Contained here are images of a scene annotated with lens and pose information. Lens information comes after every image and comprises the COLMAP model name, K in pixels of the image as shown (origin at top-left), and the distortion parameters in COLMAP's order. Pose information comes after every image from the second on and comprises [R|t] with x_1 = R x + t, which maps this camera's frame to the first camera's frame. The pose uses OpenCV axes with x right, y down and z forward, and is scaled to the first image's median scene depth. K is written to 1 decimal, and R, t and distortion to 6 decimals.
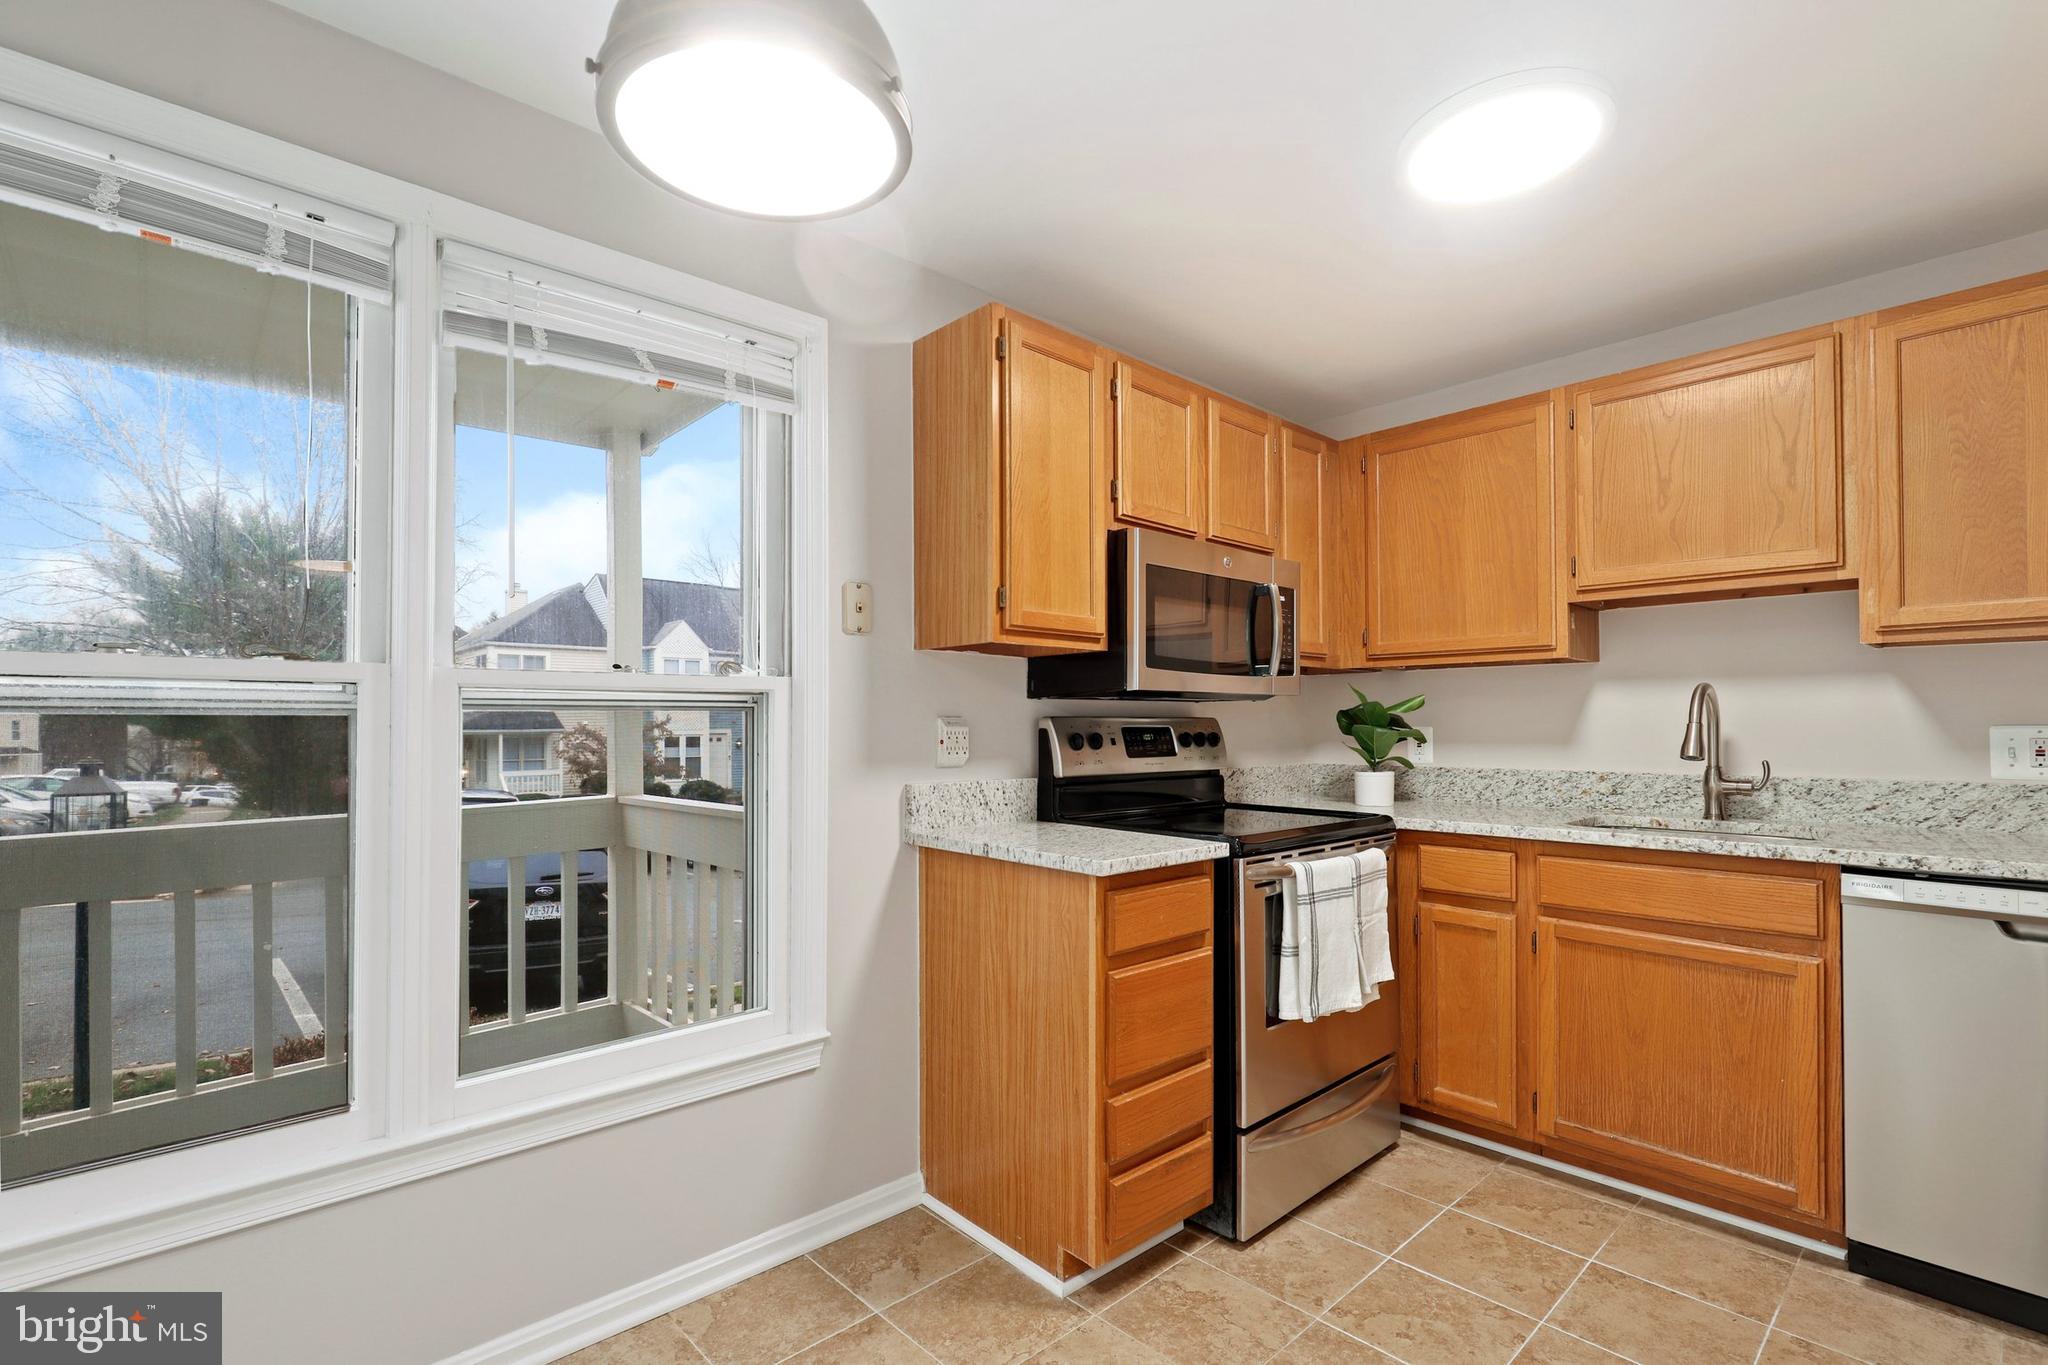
lens RADIAL K [[948.2, 0, 1025.5], [0, 948.2, 716.5], [0, 0, 1]] dist [0.001741, 0.000269]
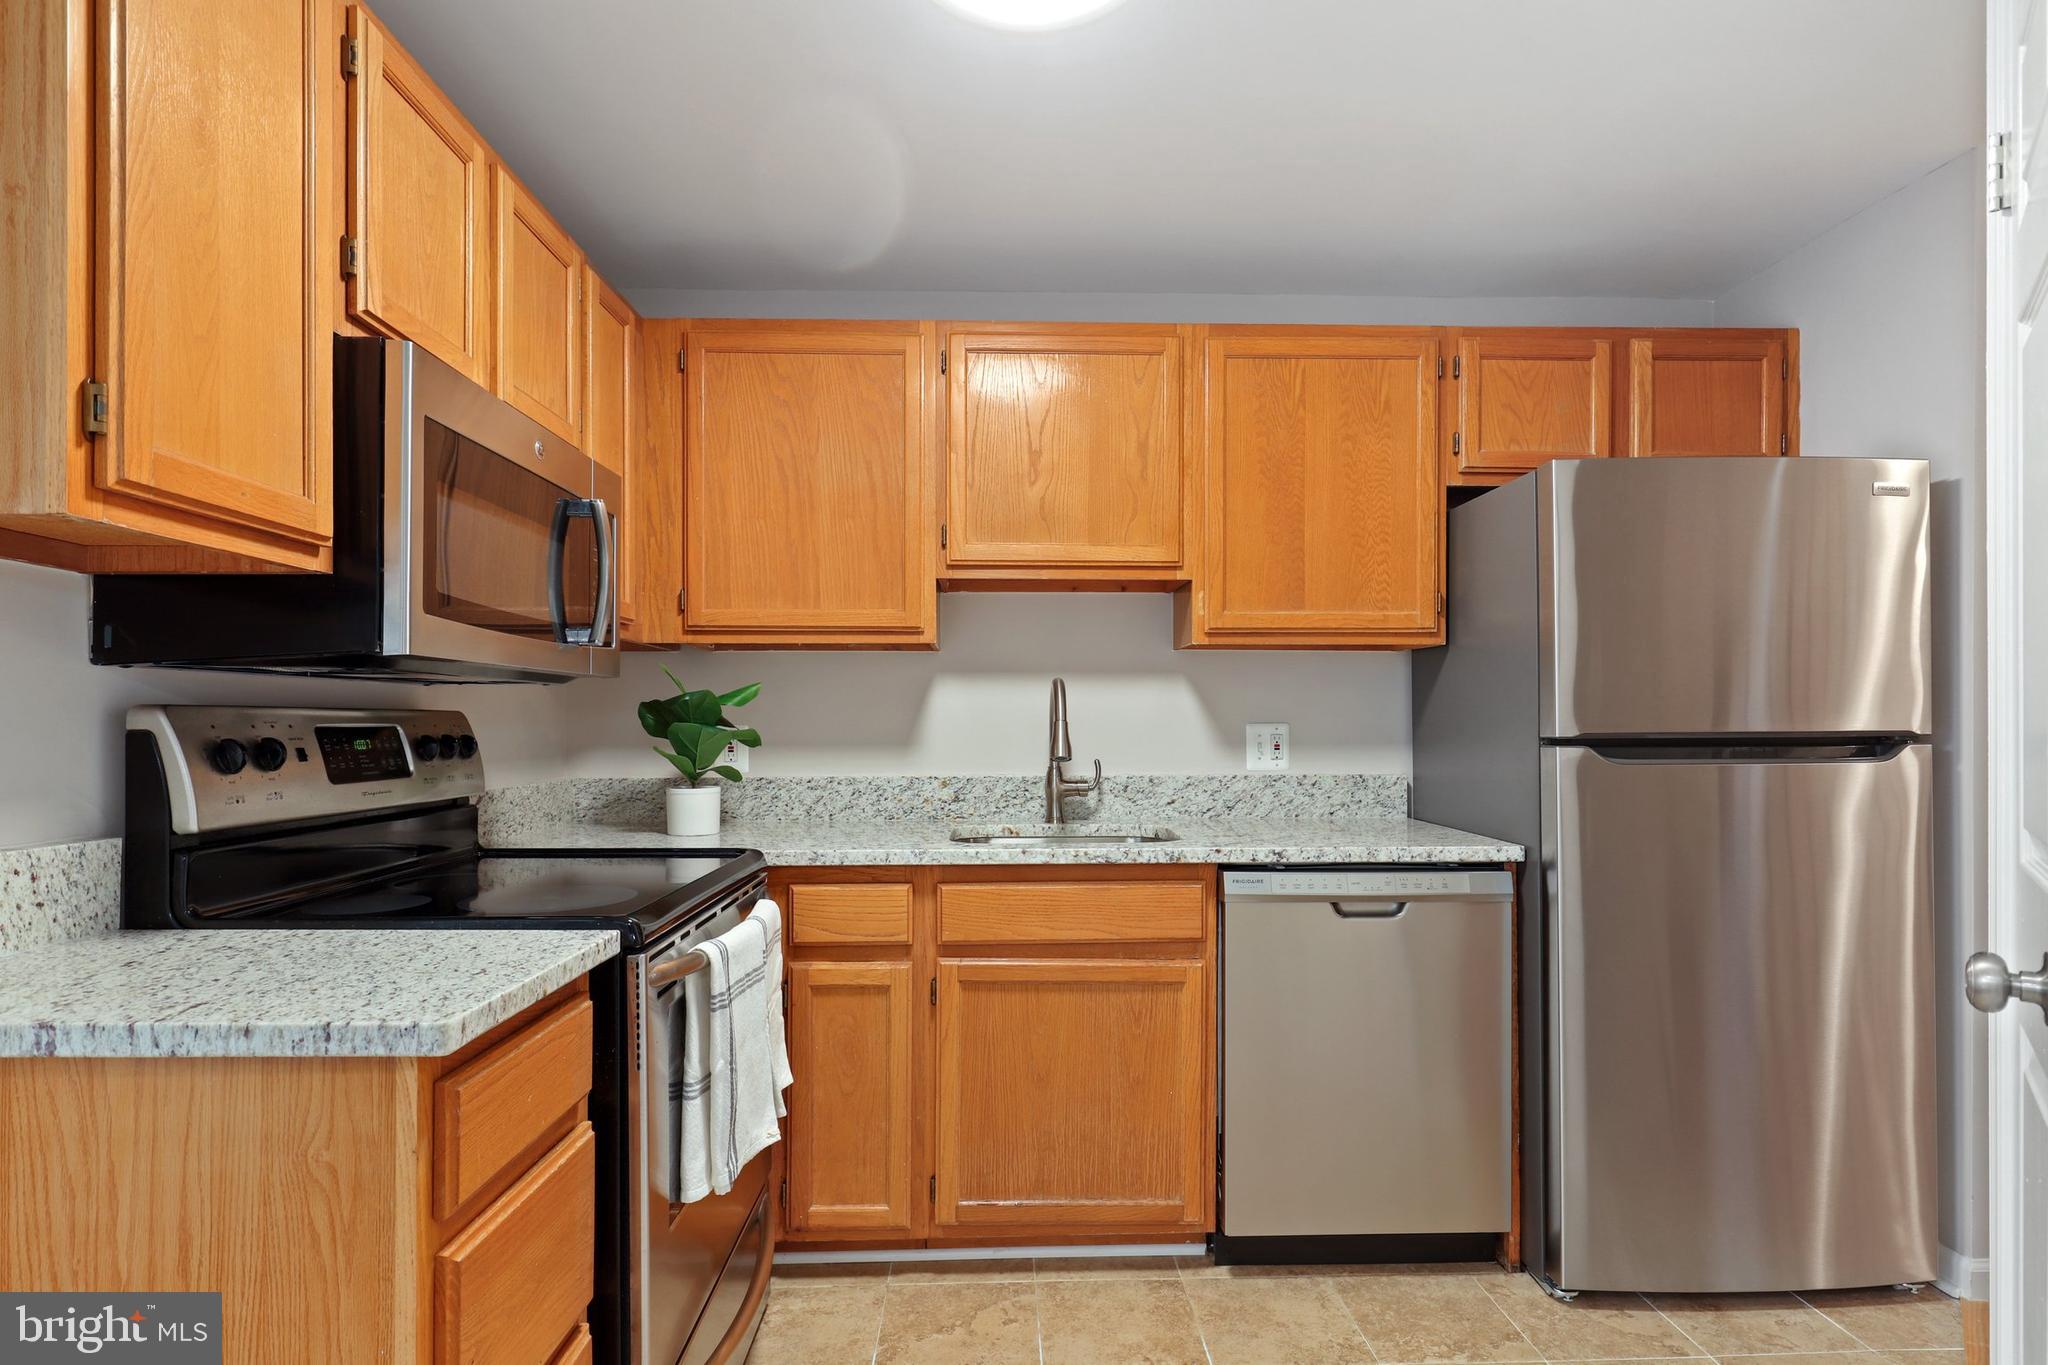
lens RADIAL K [[1053.2, 0, 1028.3], [0, 1053.2, 718.8], [0, 0, 1]] dist [-0.001729, -0.001327]
pose [[0.658026, 0.003462, 0.752987, -0.088442], [-0.006691, 0.999977, 0.001250, 0.003790], [-0.752965, -0.005861, 0.658034, 0.354604]]
